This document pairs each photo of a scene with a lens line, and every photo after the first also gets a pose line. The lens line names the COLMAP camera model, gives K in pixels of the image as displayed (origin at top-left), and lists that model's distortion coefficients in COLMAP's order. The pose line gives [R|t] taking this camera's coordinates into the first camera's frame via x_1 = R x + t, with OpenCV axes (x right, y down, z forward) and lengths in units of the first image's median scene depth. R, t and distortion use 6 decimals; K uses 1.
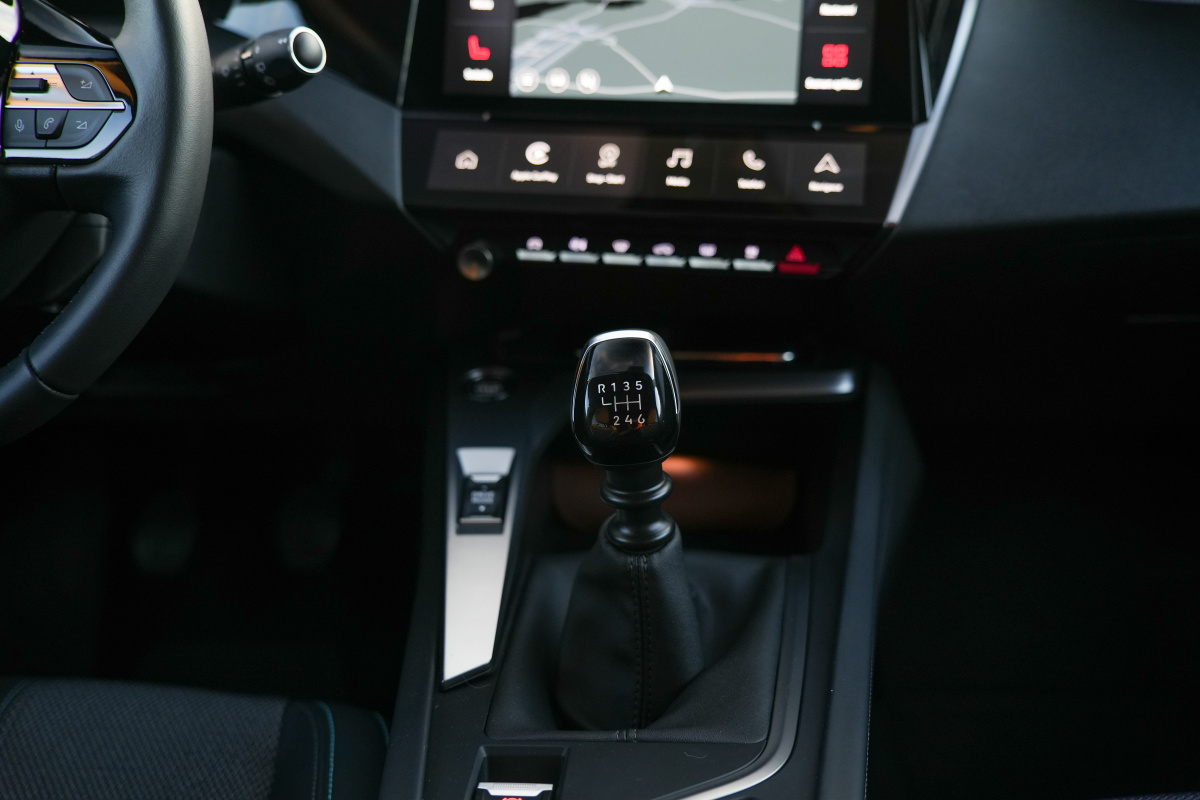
lens RADIAL K [[1500.5, 0, 602.0], [0, 1500.5, 400.3], [0, 0, 1]] dist [0.079848, 0.000000]
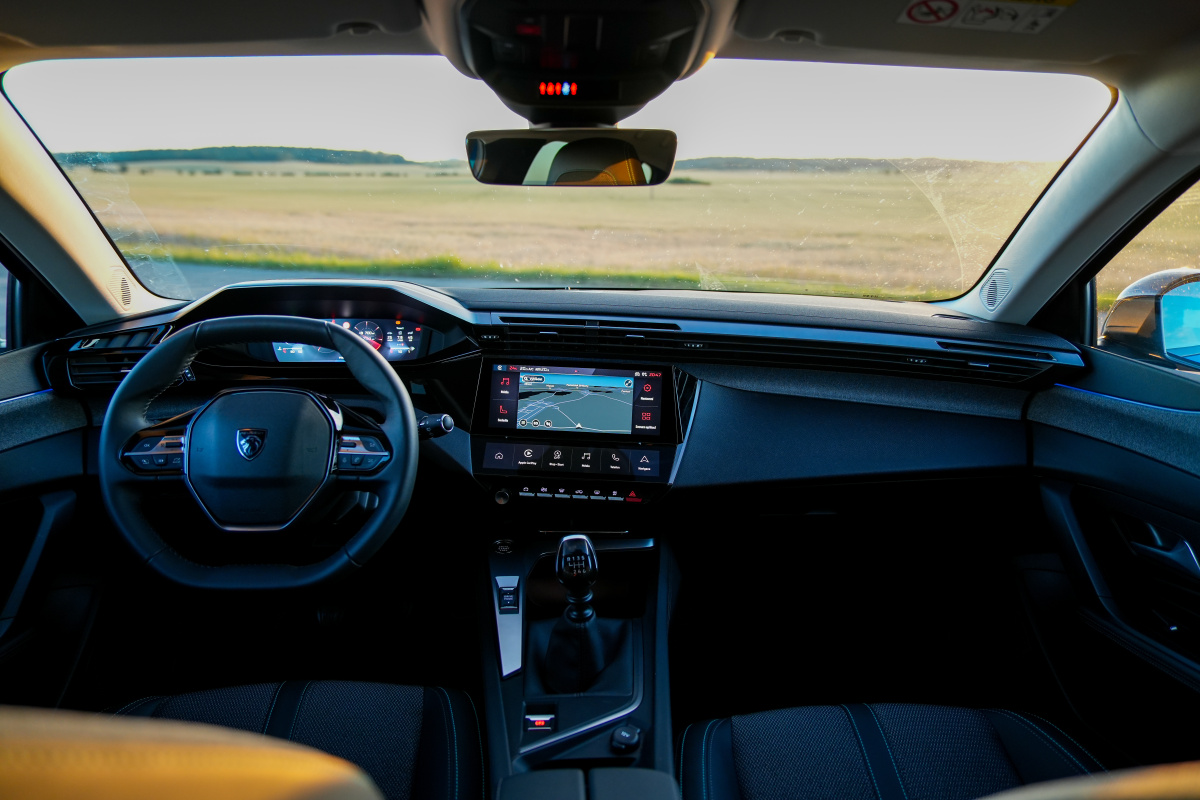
lens RADIAL K [[823.6, 0, 597.1], [0, 823.6, 399.7], [0, 0, 1]] dist [-0.005893, -0.000298]
pose [[0.991130, 0.006882, 0.132715, -0.116145], [0.010591, 0.991392, -0.130500, -0.077358], [-0.132471, 0.130748, 0.982526, -0.371163]]
